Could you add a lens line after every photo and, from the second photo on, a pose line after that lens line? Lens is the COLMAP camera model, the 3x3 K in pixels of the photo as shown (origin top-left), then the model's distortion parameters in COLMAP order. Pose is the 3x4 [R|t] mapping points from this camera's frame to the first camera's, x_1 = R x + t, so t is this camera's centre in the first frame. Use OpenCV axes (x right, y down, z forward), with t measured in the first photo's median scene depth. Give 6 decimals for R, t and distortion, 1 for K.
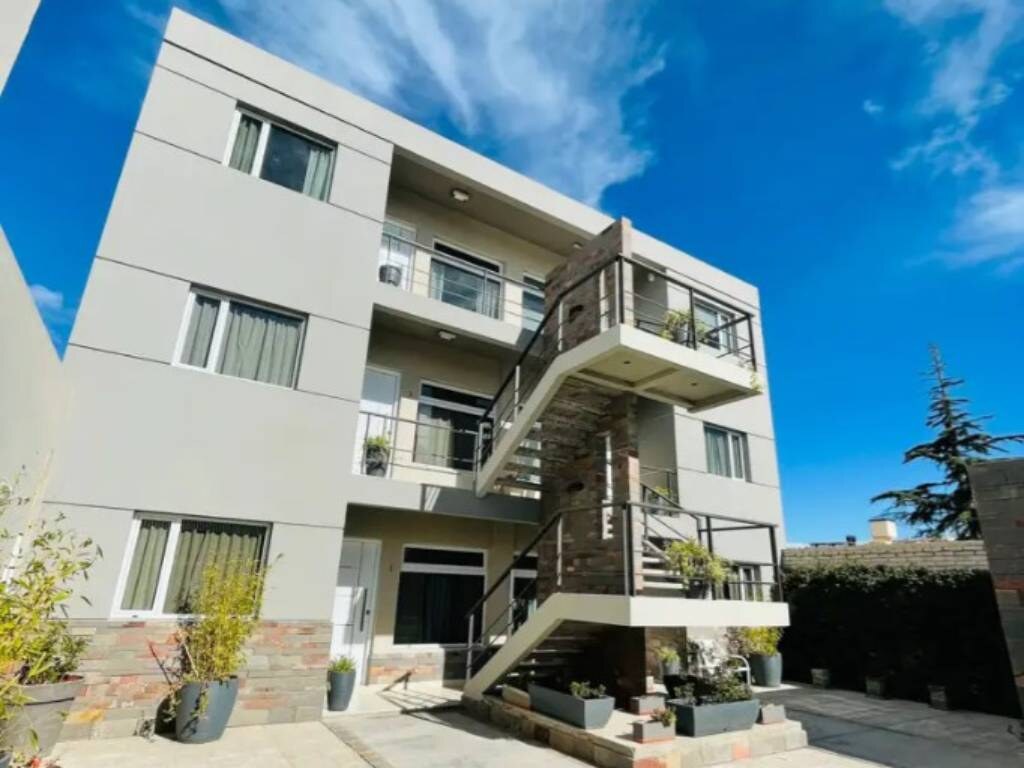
lens RADIAL K [[560.5, 0, 511.9], [0, 560.5, 403.6], [0, 0, 1]] dist [-0.036143, 0.024213]
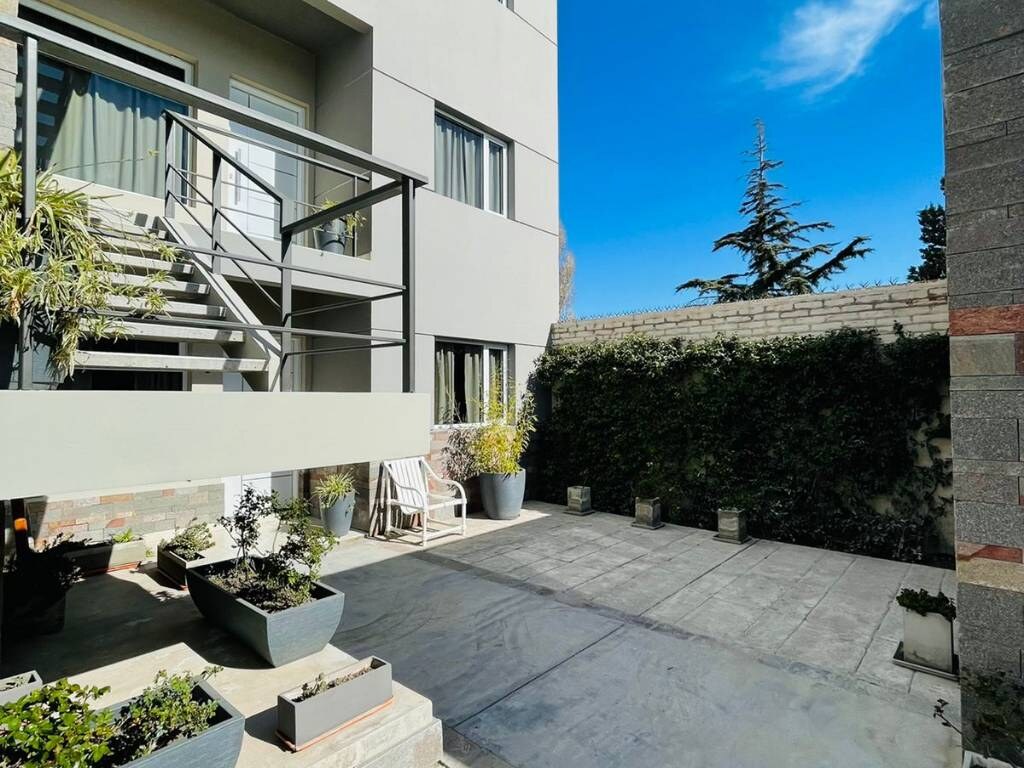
lens RADIAL K [[565.7, 0, 512.7], [0, 565.7, 367.7], [0, 0, 1]] dist [-0.006864, -0.000758]
pose [[0.958763, -0.021994, 0.283356, 0.265072], [-0.056759, 0.962100, 0.266725, 0.145427], [-0.278483, -0.271809, 0.921177, 0.392228]]
